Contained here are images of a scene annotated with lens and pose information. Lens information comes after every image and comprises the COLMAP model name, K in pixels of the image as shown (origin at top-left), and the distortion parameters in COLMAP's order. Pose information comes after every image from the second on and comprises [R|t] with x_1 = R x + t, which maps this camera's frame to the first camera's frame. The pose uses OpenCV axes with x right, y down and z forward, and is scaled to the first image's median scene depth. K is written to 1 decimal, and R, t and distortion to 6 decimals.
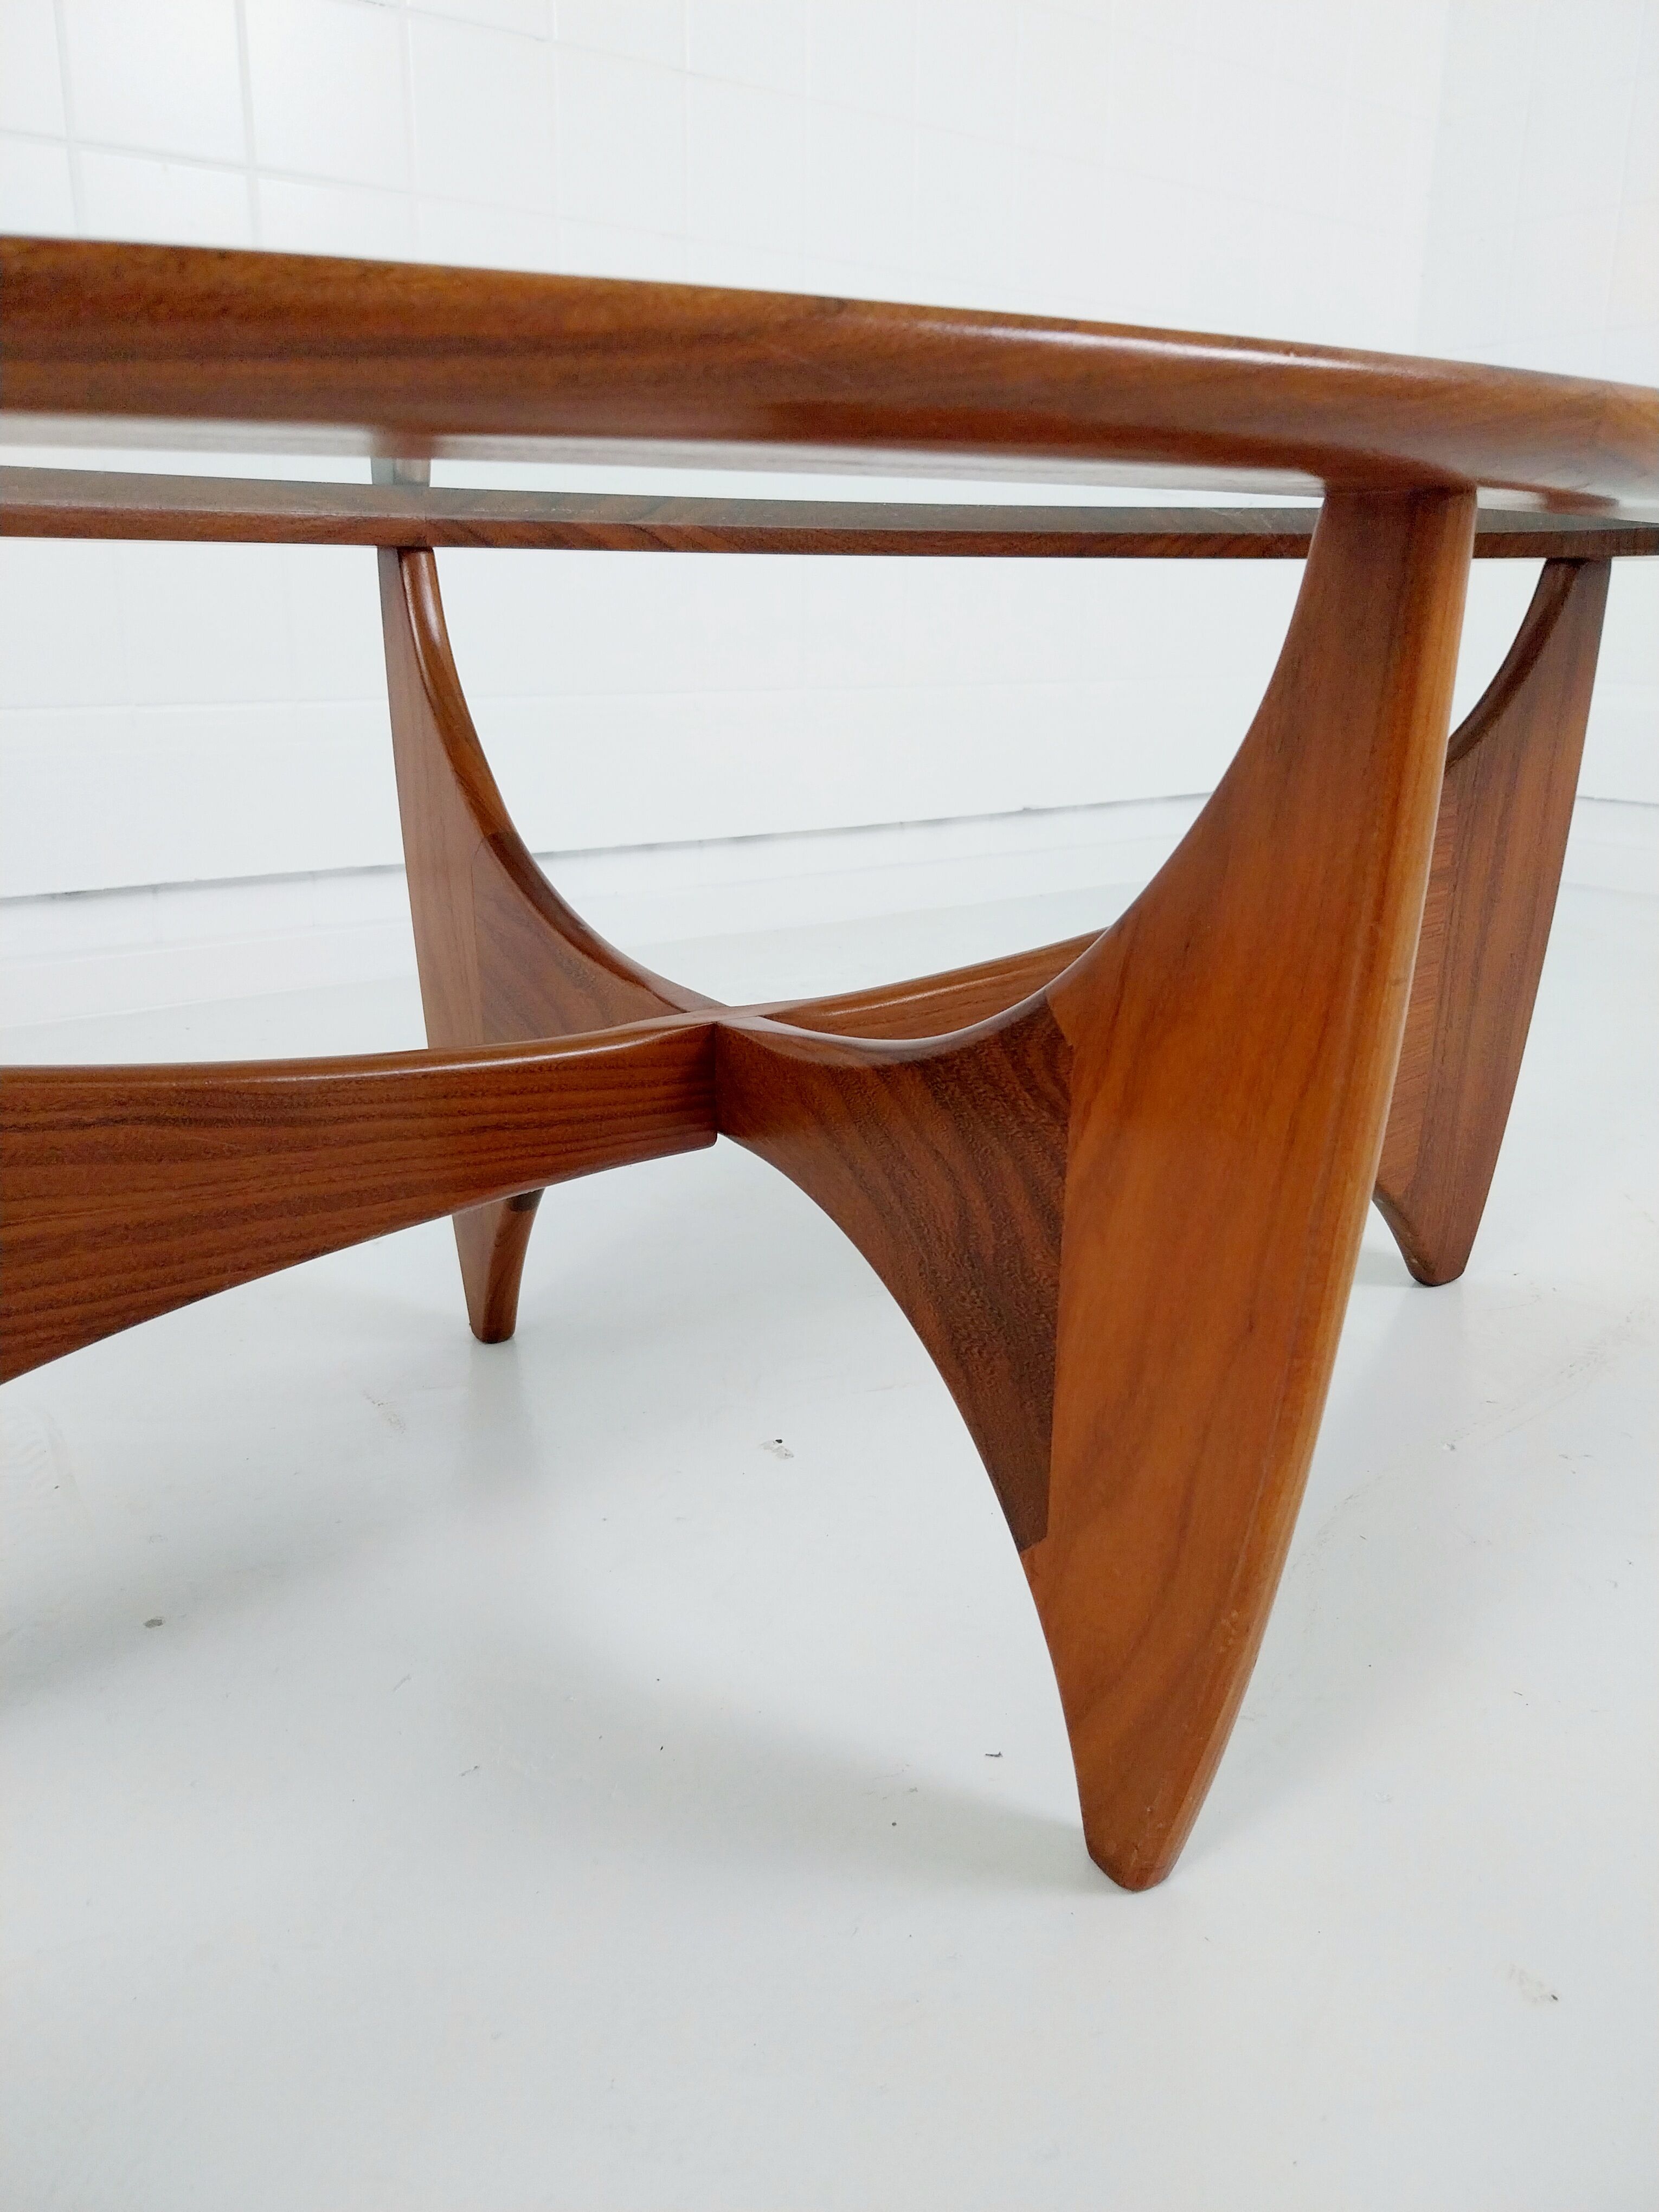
lens RADIAL K [[1680.1, 0, 832.8], [0, 1680.1, 1136.3], [0, 0, 1]] dist [0.004097, 0.000584]
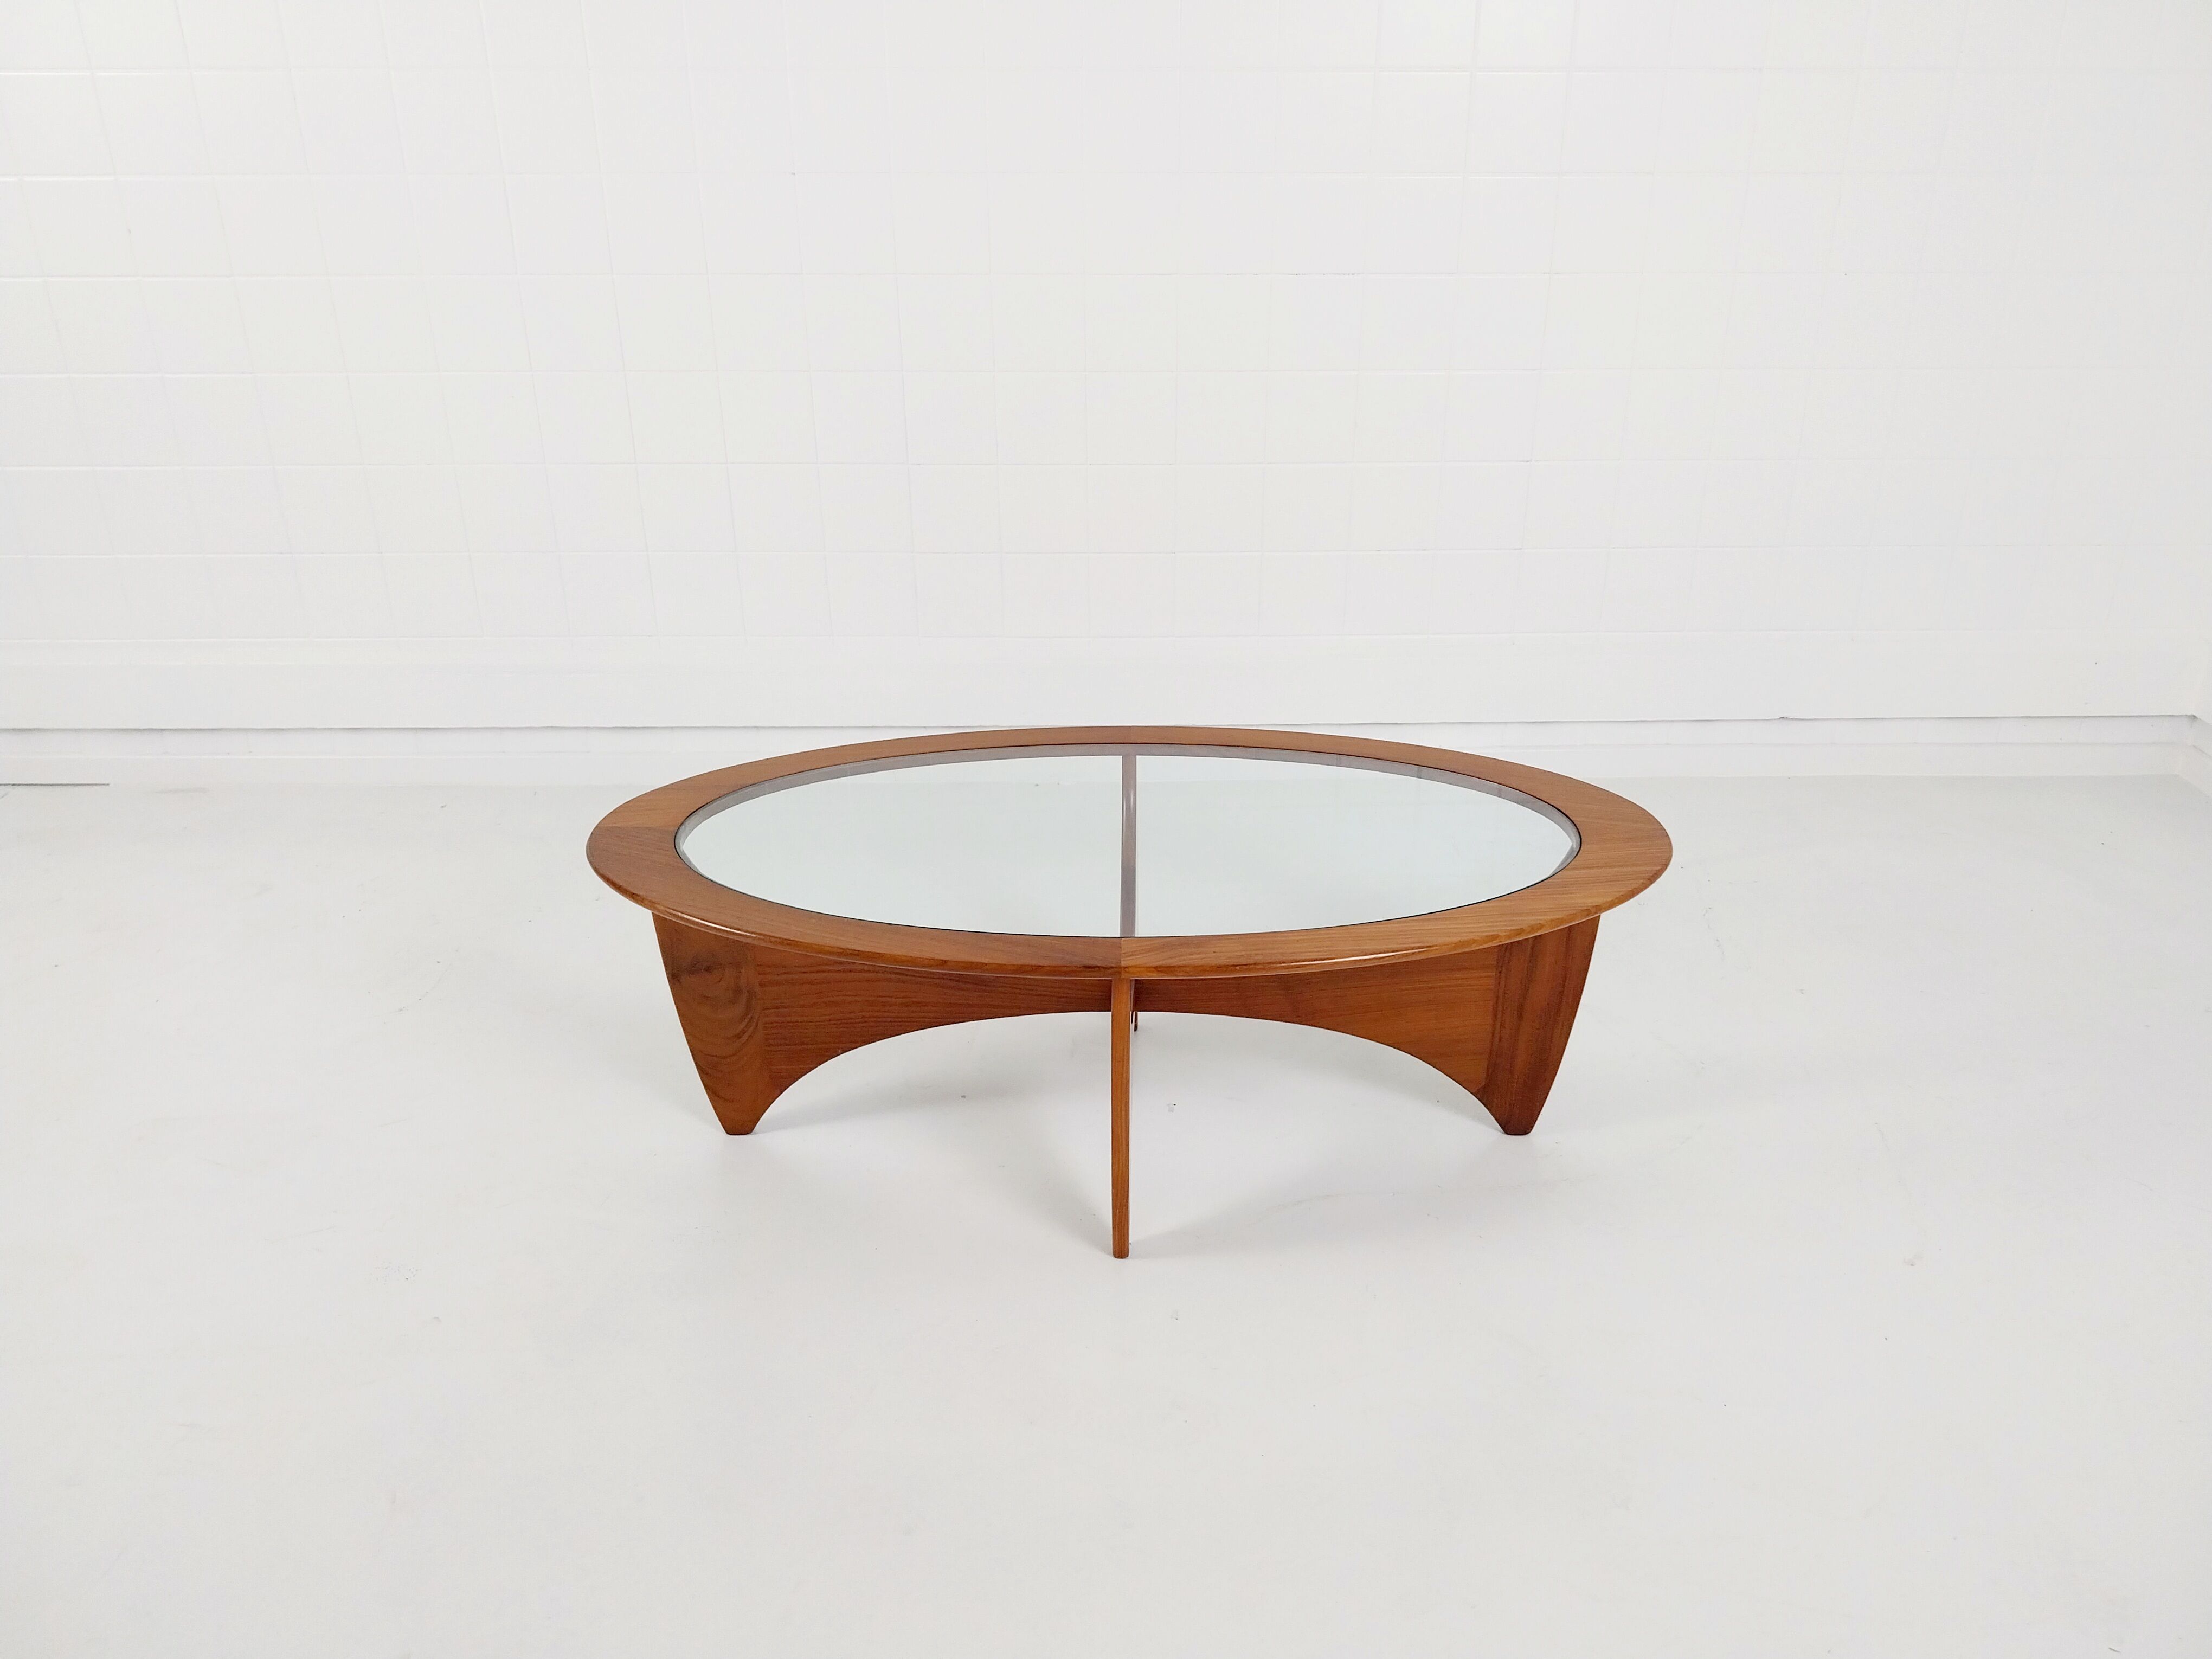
lens RADIAL K [[1638.4, 0, 1106.0], [0, 1638.4, 829.5], [0, 0, 1]] dist [0.114434, -0.169222]
pose [[0.797819, 0.237394, -0.554193, 1.583115], [-0.166794, 0.970248, 0.175496, -0.890514], [0.579366, -0.047578, 0.813678, -1.554343]]
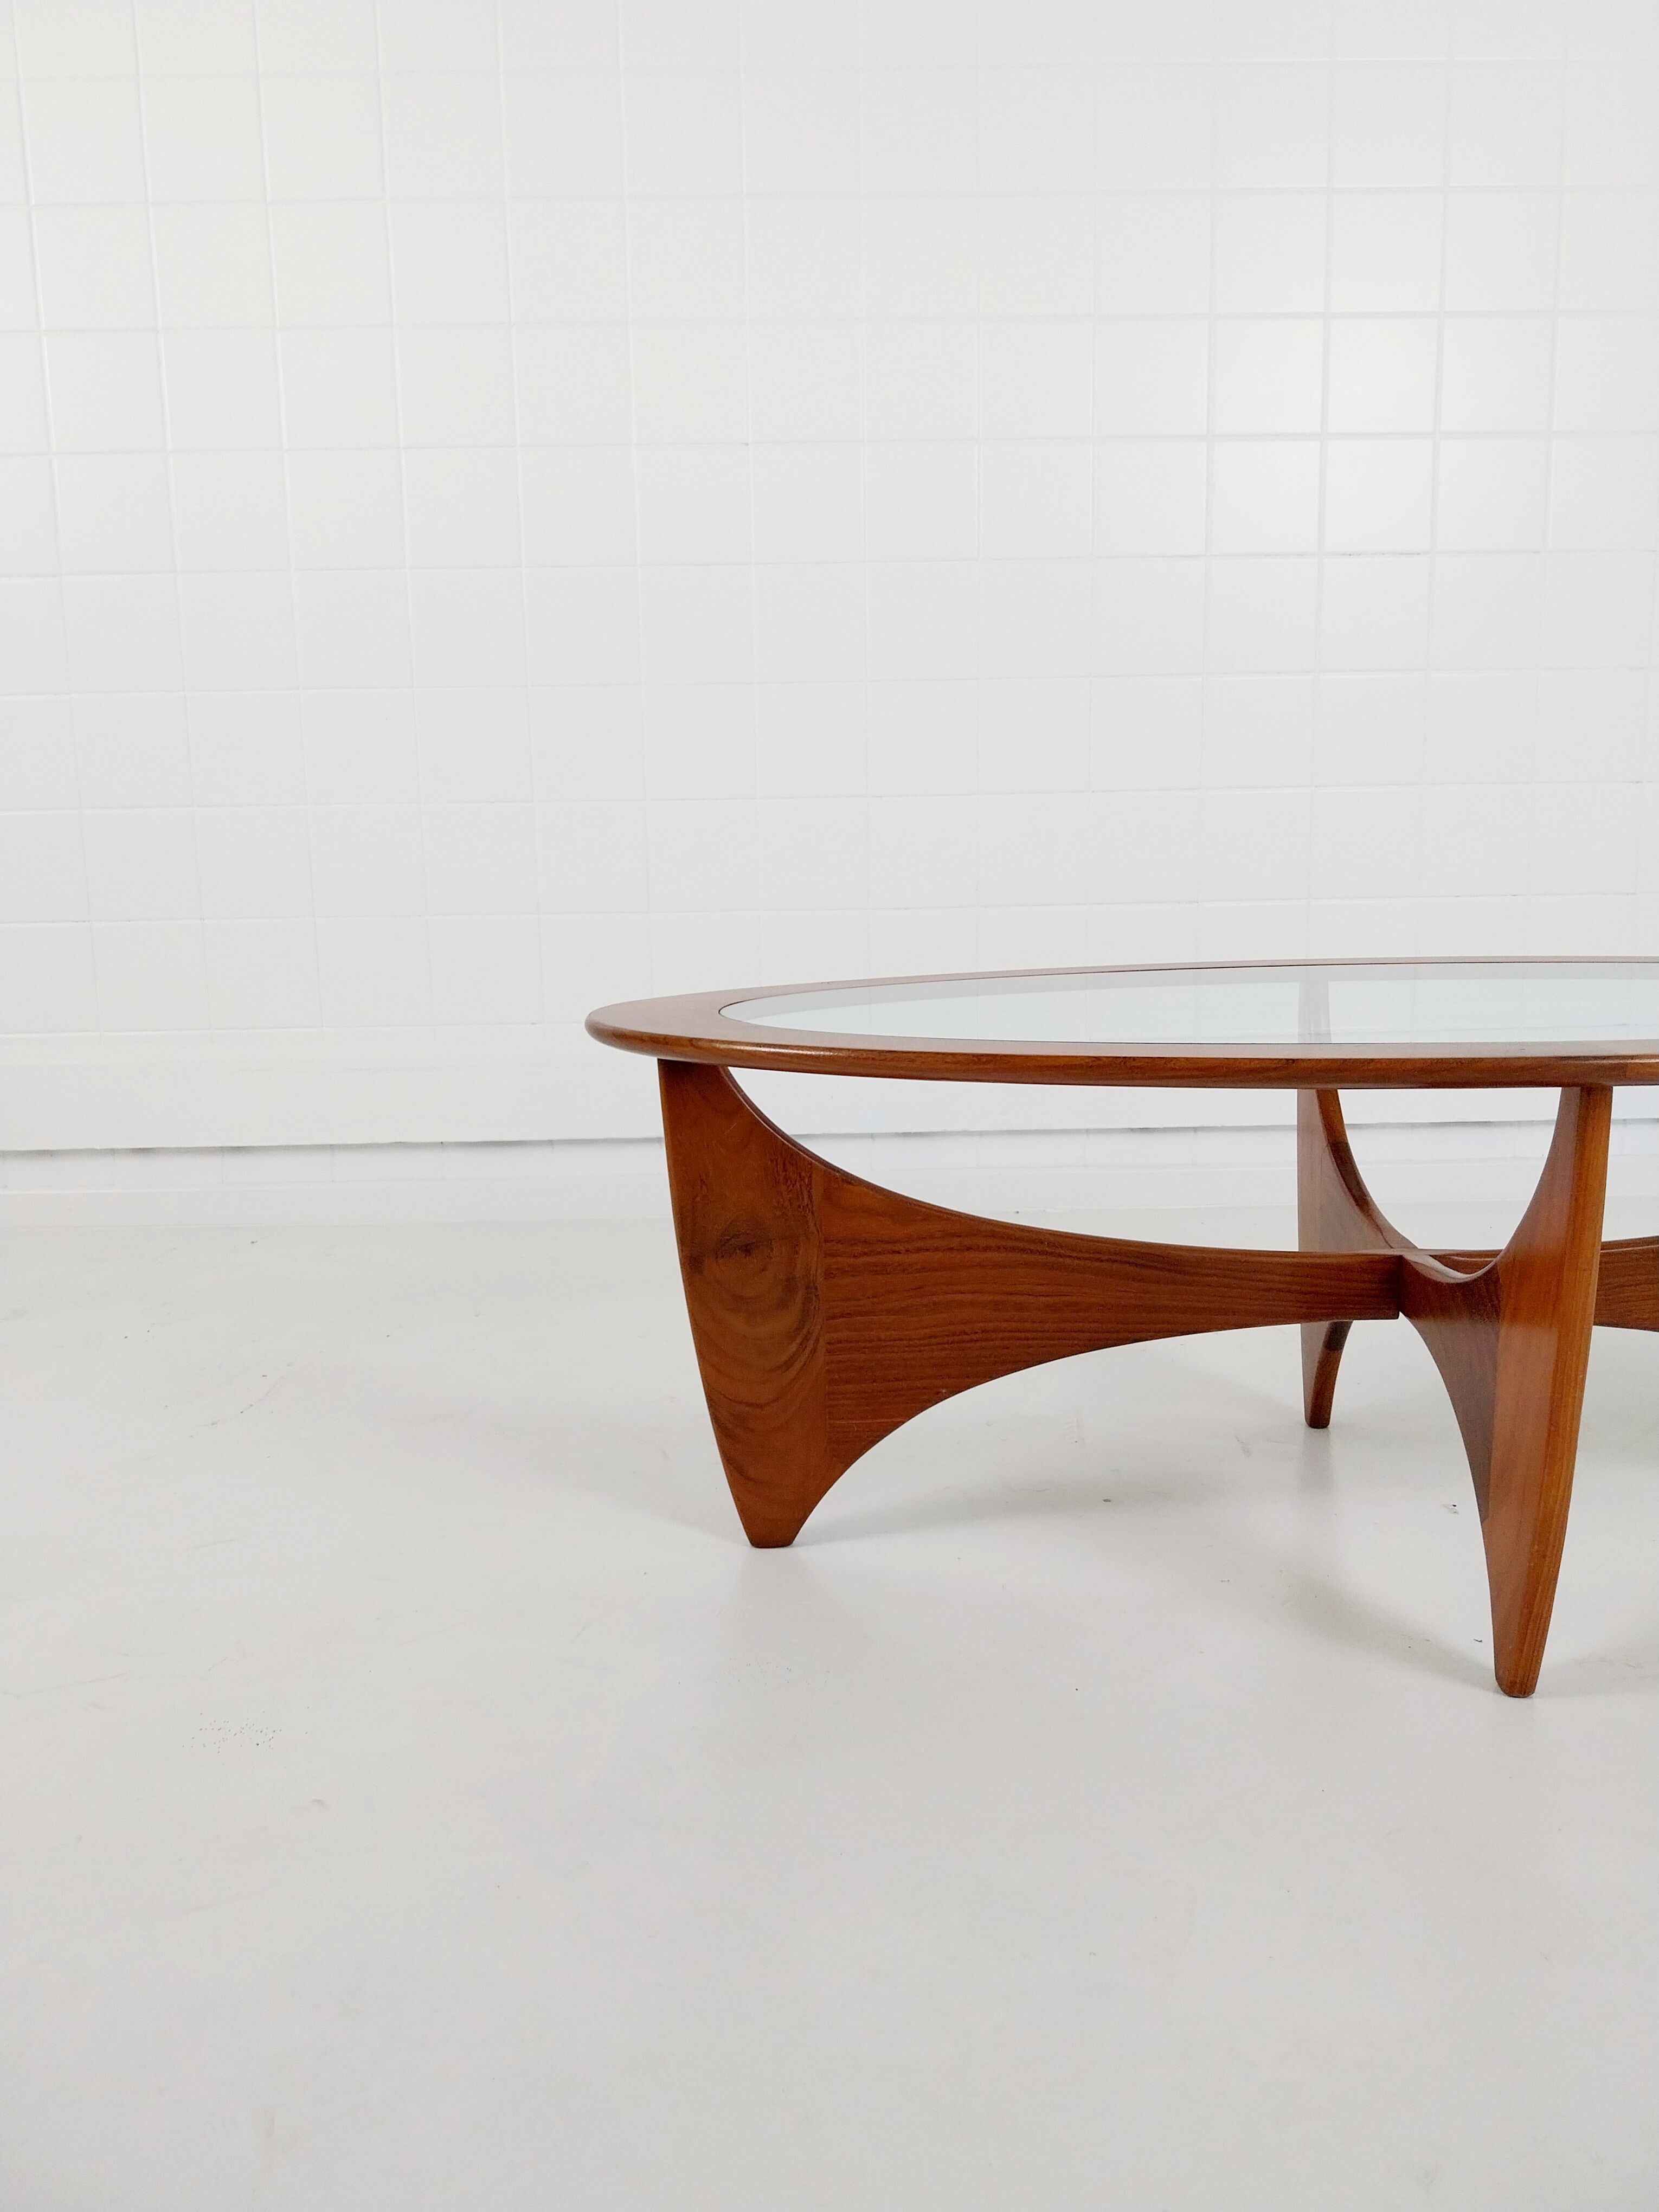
lens RADIAL K [[1638.4, 0, 829.5], [0, 1638.4, 1106.0], [0, 0, 1]] dist [0.114434, -0.169222]
pose [[0.804458, 0.074249, -0.589350, 0.535711], [-0.154234, 0.984238, -0.086529, 0.032774], [0.573636, 0.160507, 0.803230, -1.011883]]
